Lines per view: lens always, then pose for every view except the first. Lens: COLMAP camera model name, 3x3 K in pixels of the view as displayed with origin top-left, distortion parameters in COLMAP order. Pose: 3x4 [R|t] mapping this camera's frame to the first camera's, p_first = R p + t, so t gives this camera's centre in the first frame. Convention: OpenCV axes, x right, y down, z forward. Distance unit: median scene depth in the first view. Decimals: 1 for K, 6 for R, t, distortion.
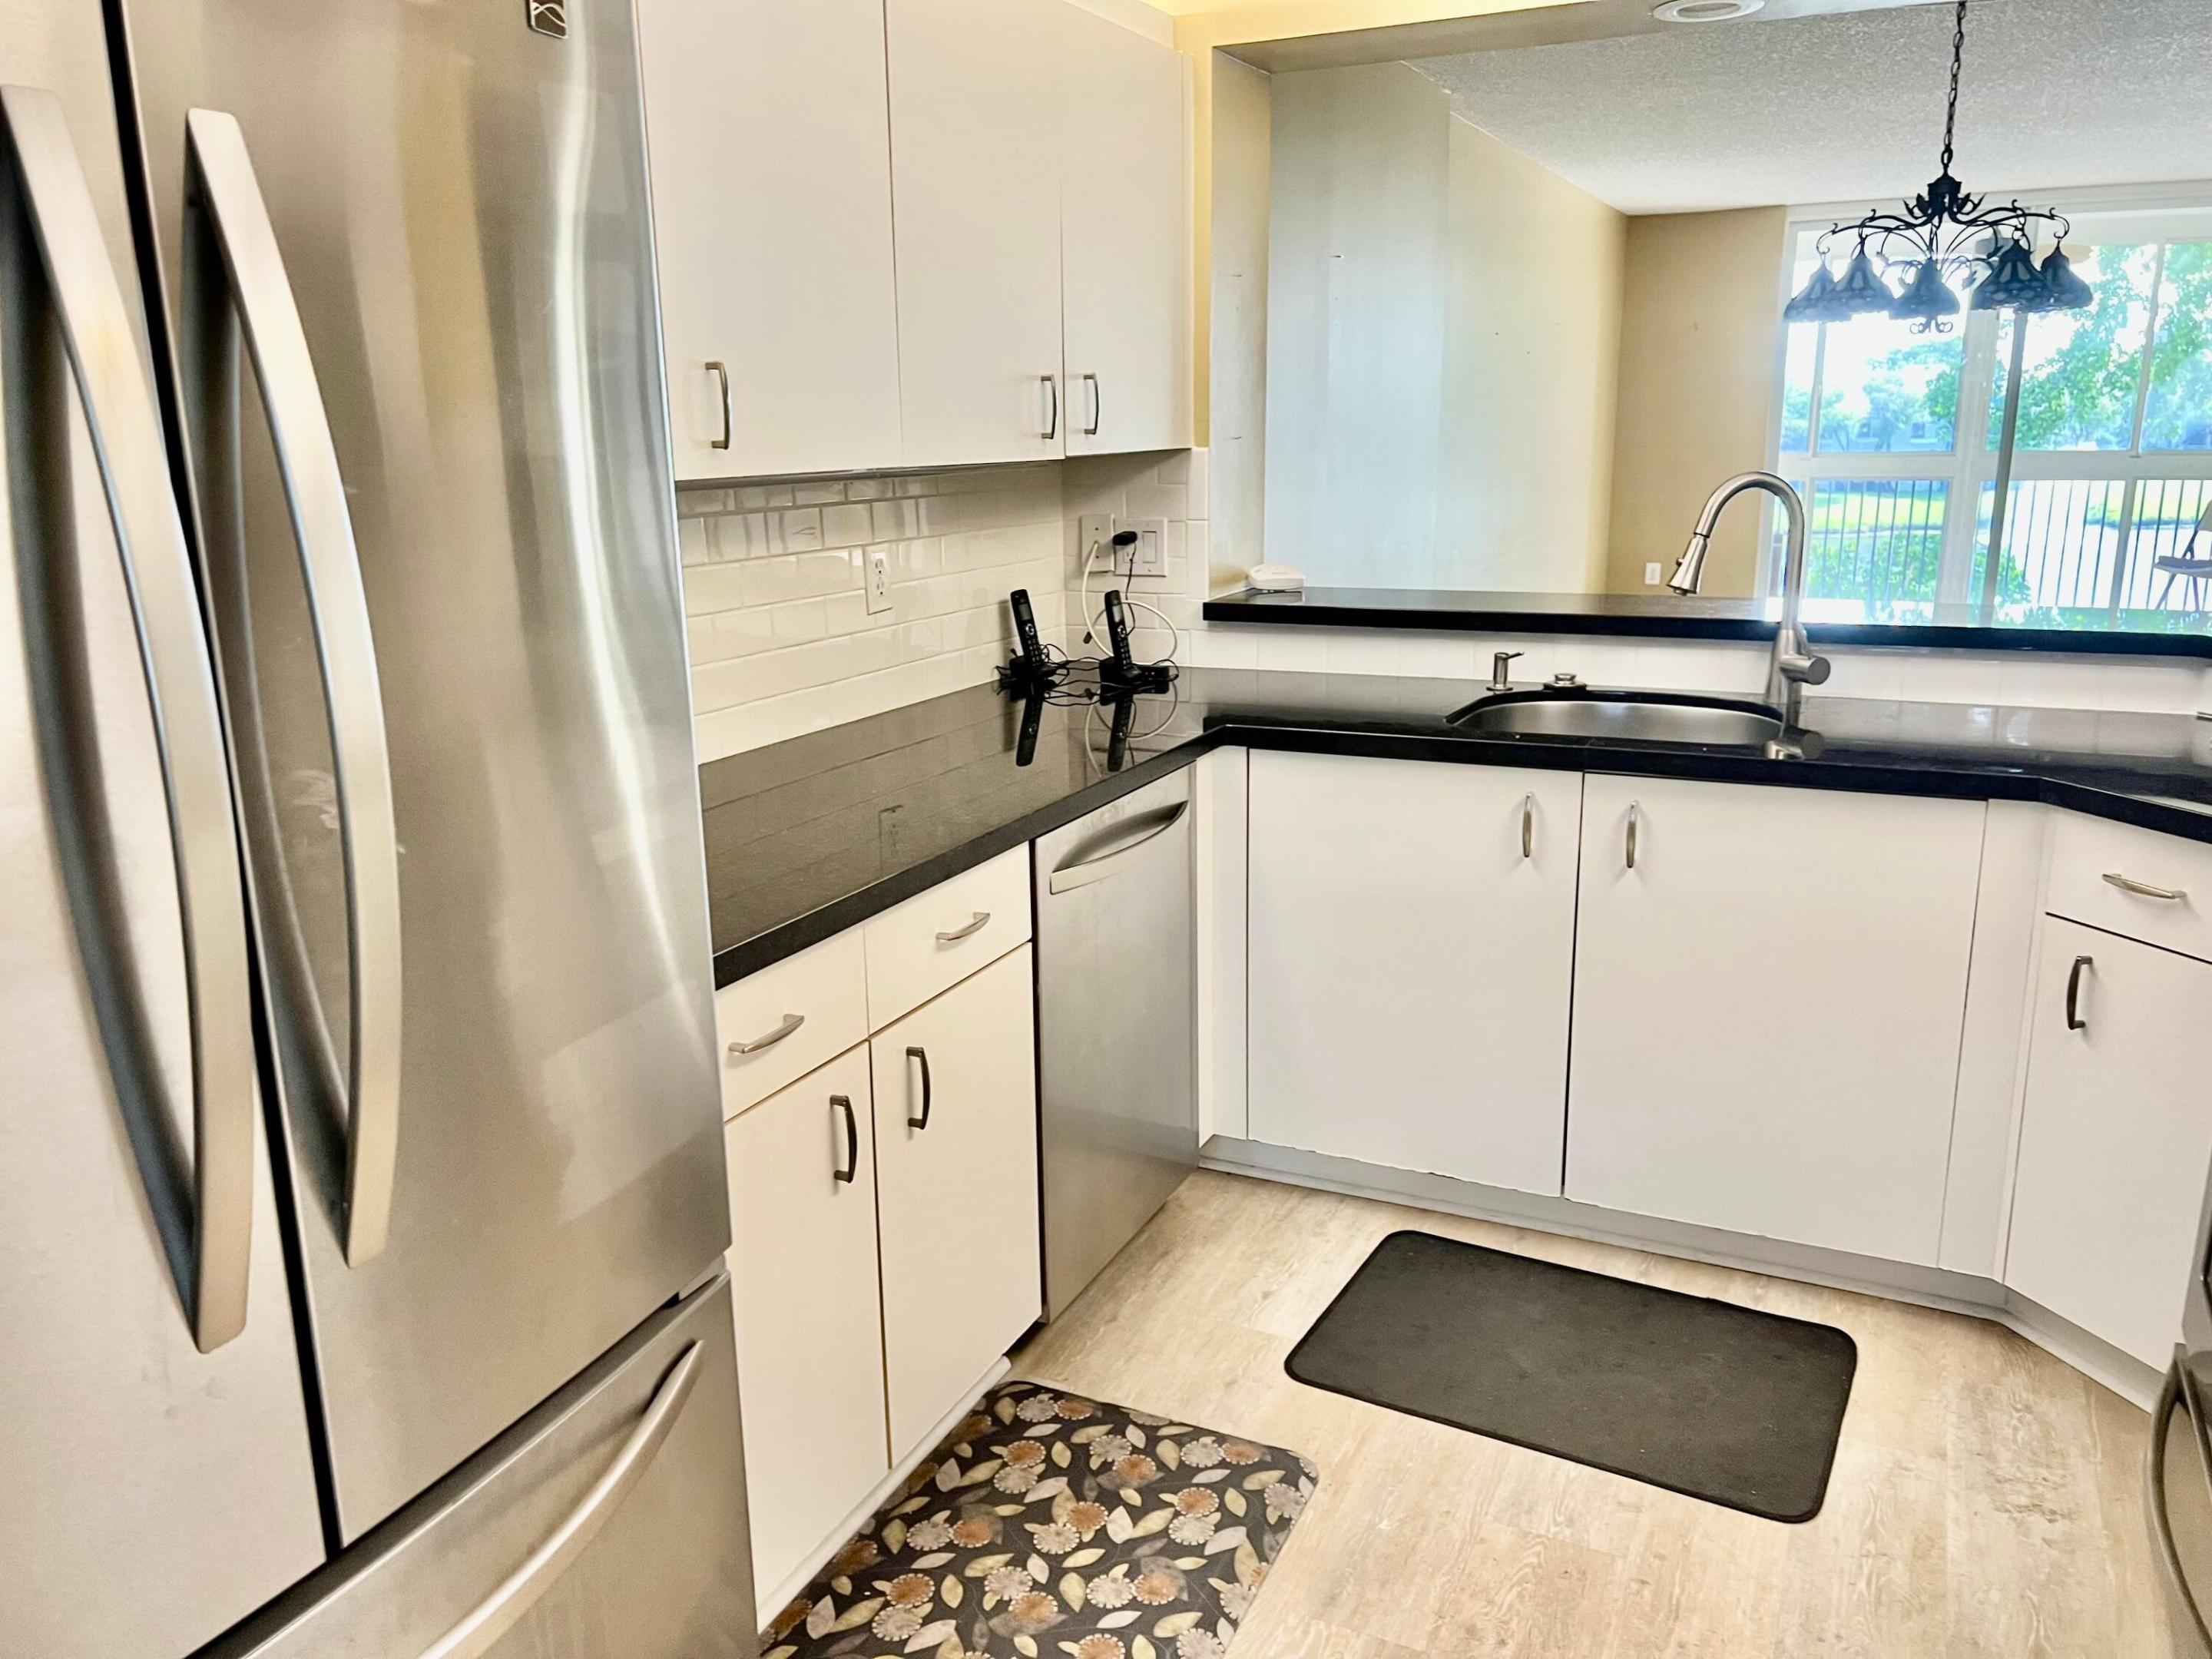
lens RADIAL K [[1658.0, 0, 1103.0], [0, 1658.0, 838.4], [0, 0, 1]] dist [0.062654, -0.063234]
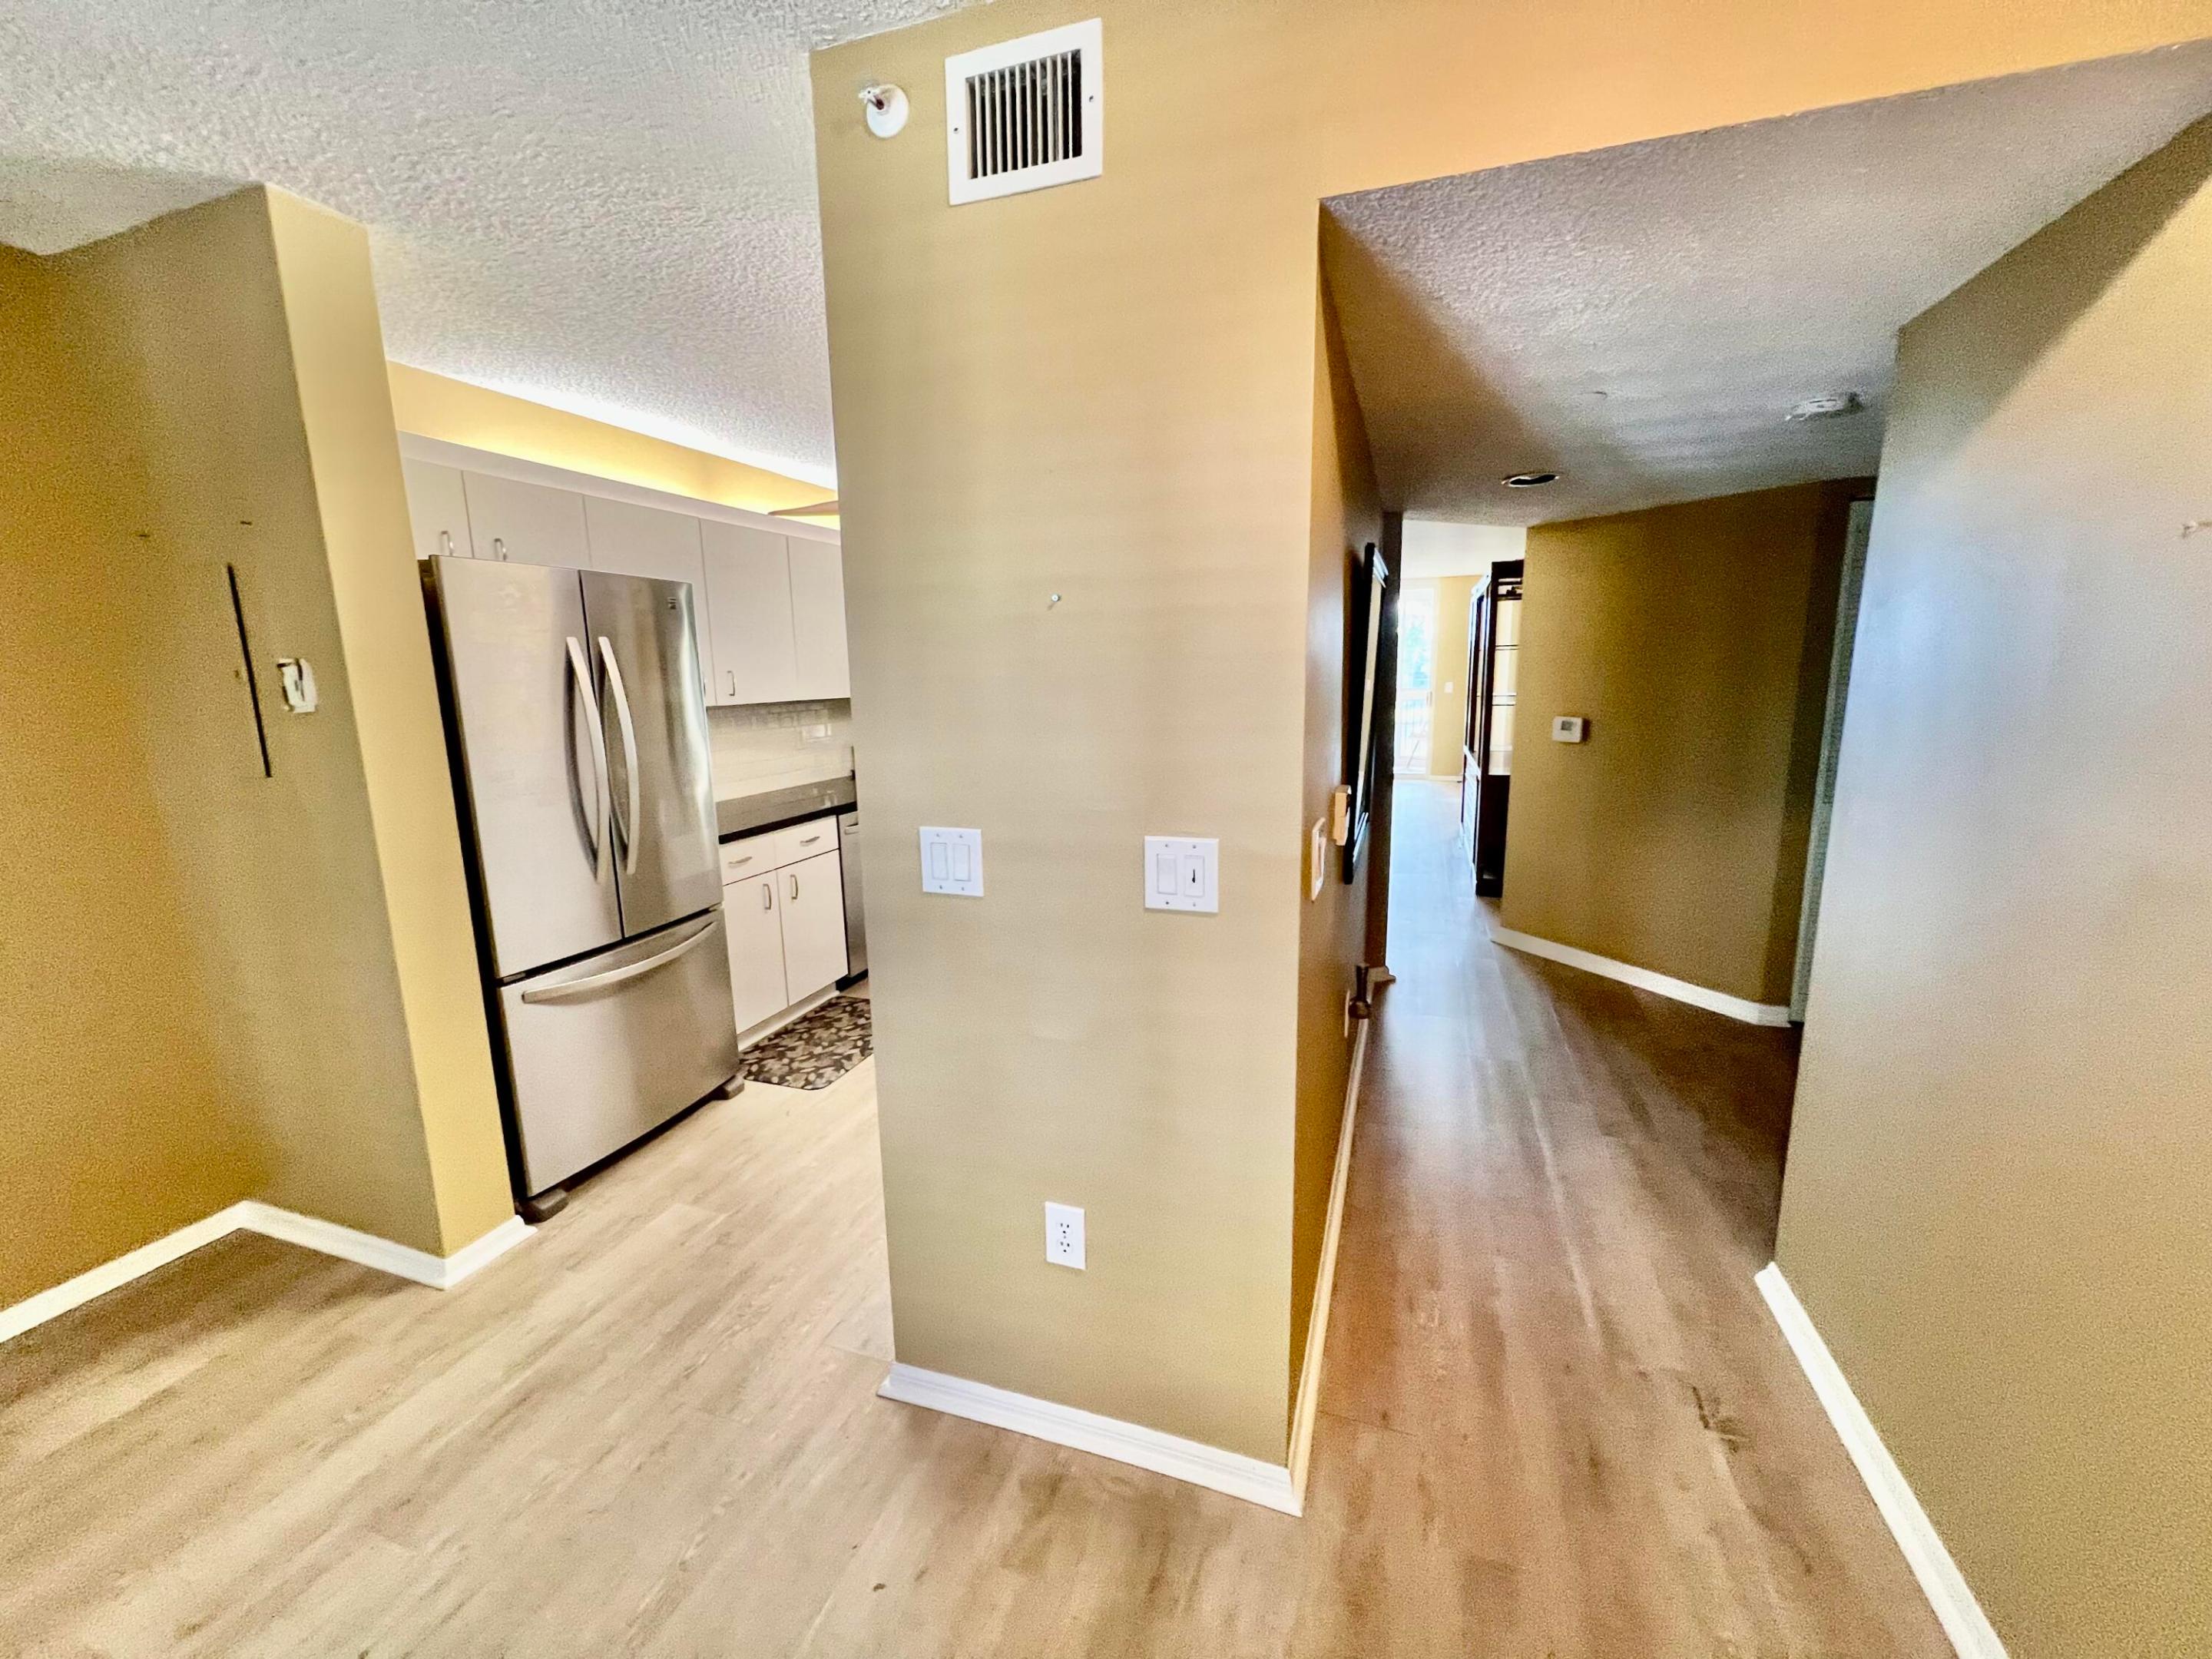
lens RADIAL K [[887.4, 0, 1108.8], [0, 887.4, 833.8], [0, 0, 1]] dist [-0.004696, -0.000188]
pose [[0.992916, -0.020706, 0.116999, 0.233722], [0.027994, 0.997745, -0.060995, 0.131089], [-0.115472, 0.063838, 0.991257, -0.631714]]
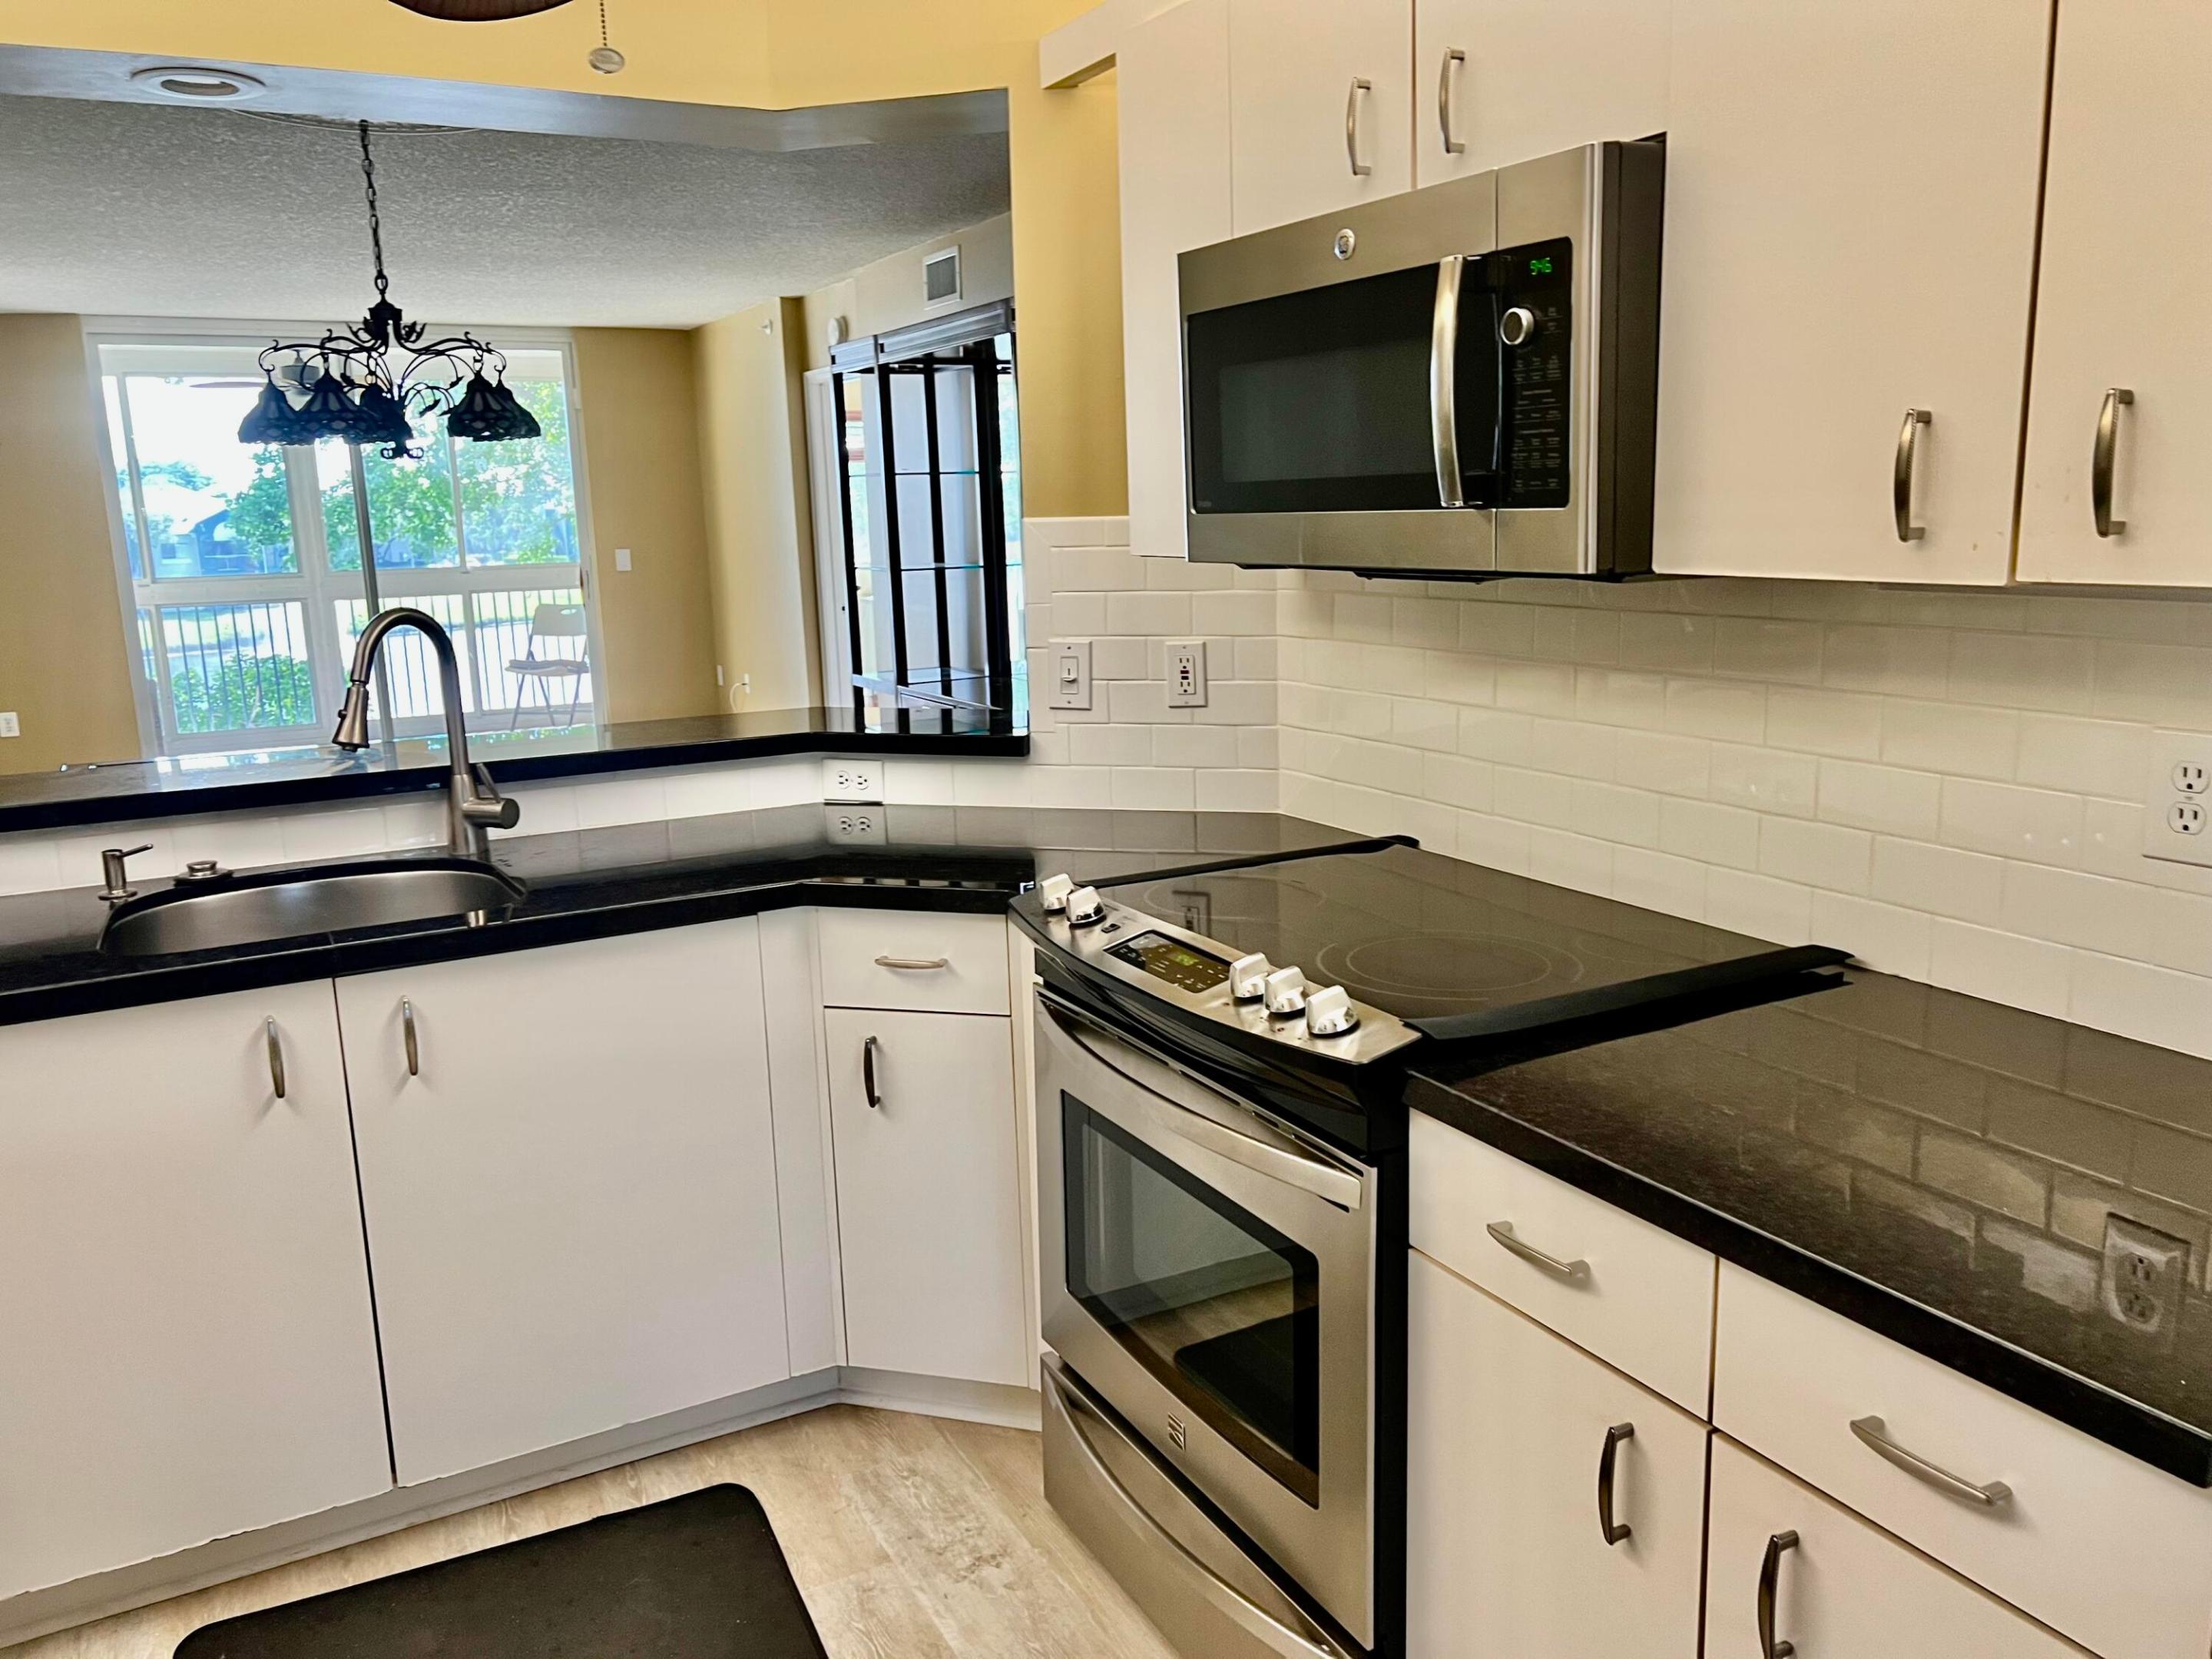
lens RADIAL K [[1672.9, 0, 1098.3], [0, 1672.9, 827.6], [0, 0, 1]] dist [0.060760, -0.066686]
pose [[0.587519, -0.159059, 0.793424, -0.136153], [0.218123, 0.975329, 0.034008, -0.056546], [-0.779258, 0.153083, 0.607719, 0.186628]]
